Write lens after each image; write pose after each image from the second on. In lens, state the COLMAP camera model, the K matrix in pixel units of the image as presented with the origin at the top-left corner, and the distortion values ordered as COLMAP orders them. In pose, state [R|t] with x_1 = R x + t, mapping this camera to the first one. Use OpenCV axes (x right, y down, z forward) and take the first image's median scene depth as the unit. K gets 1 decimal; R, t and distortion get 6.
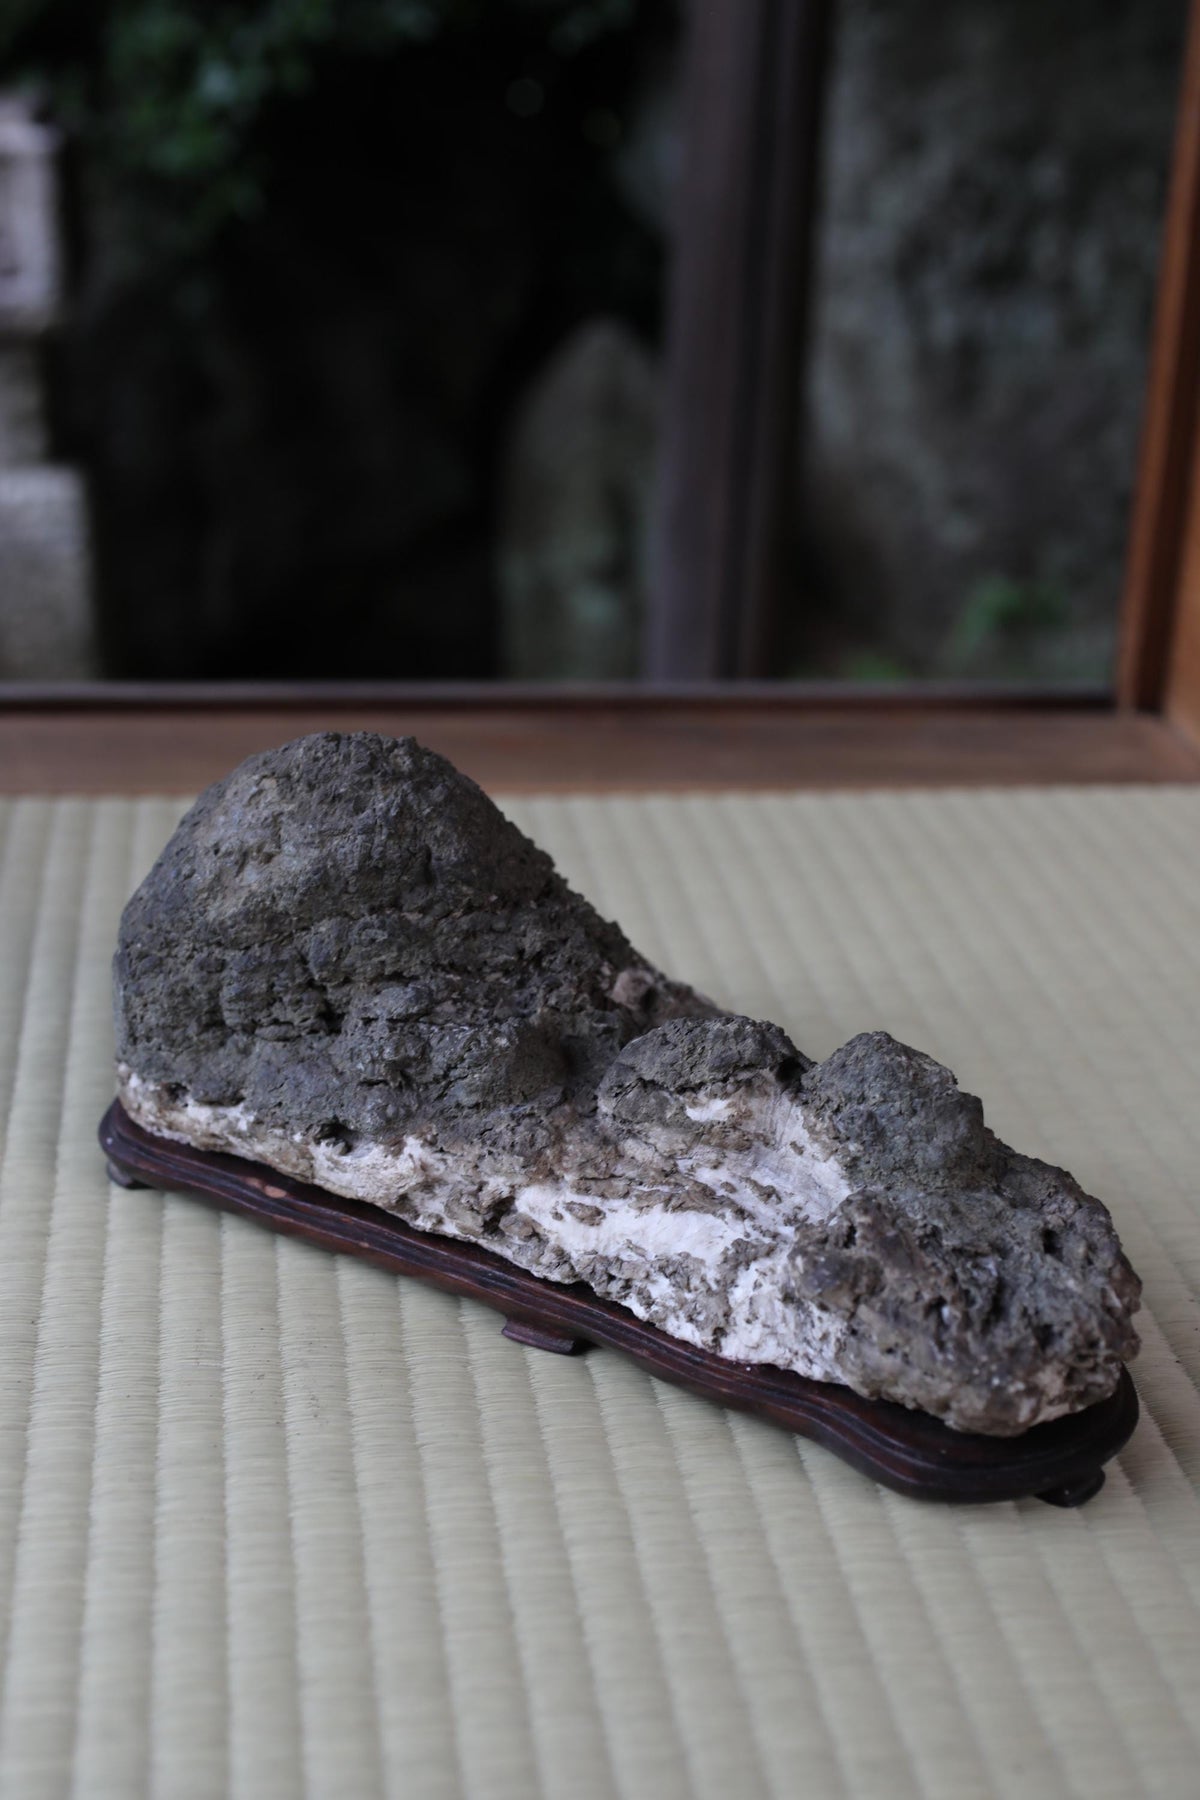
lens RADIAL K [[2661.6, 0, 600.0], [0, 2661.6, 900.0], [0, 0, 1]] dist [-0.054423, 0.307275]
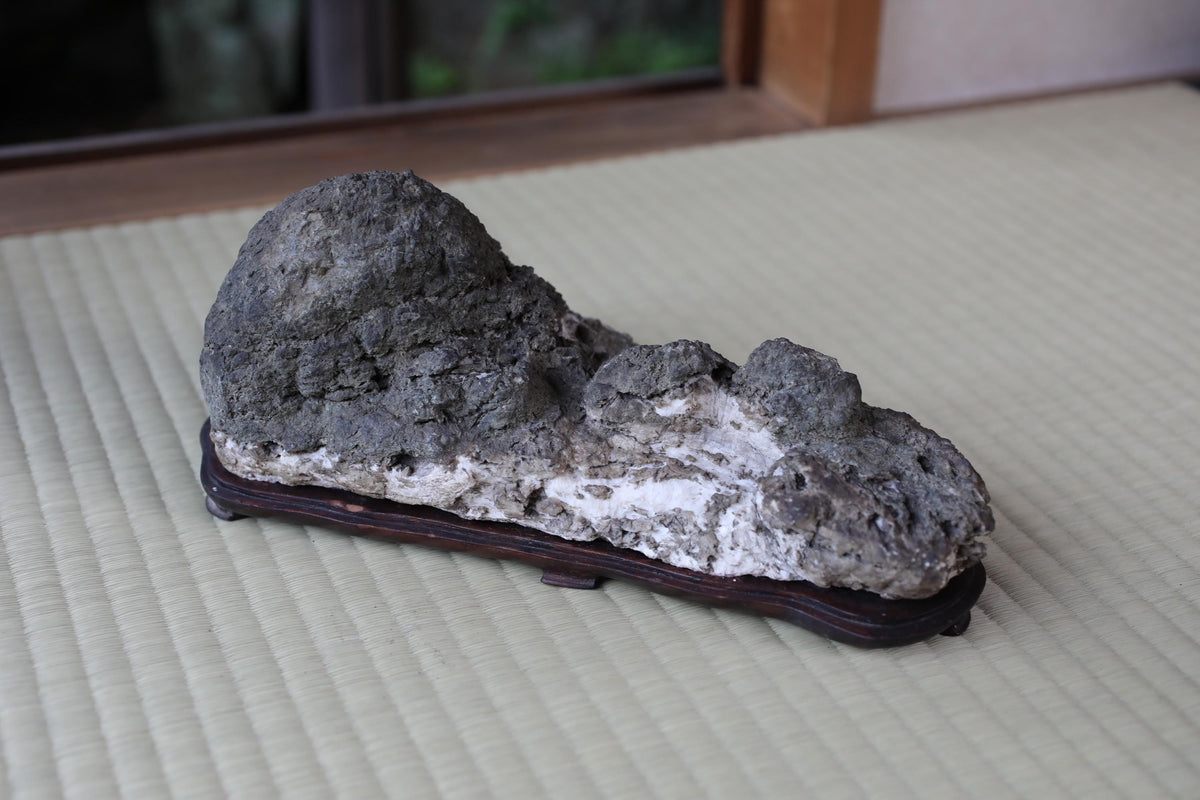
lens RADIAL K [[1774.4, 0, 600.0], [0, 1774.4, 400.0], [0, 0, 1]] dist [-0.054423, 0.307275]
pose [[0.965236, -0.142419, 0.219170, -0.203836], [0.118716, 0.985913, 0.117825, -0.042366], [-0.232863, -0.087710, 0.968546, 0.078542]]
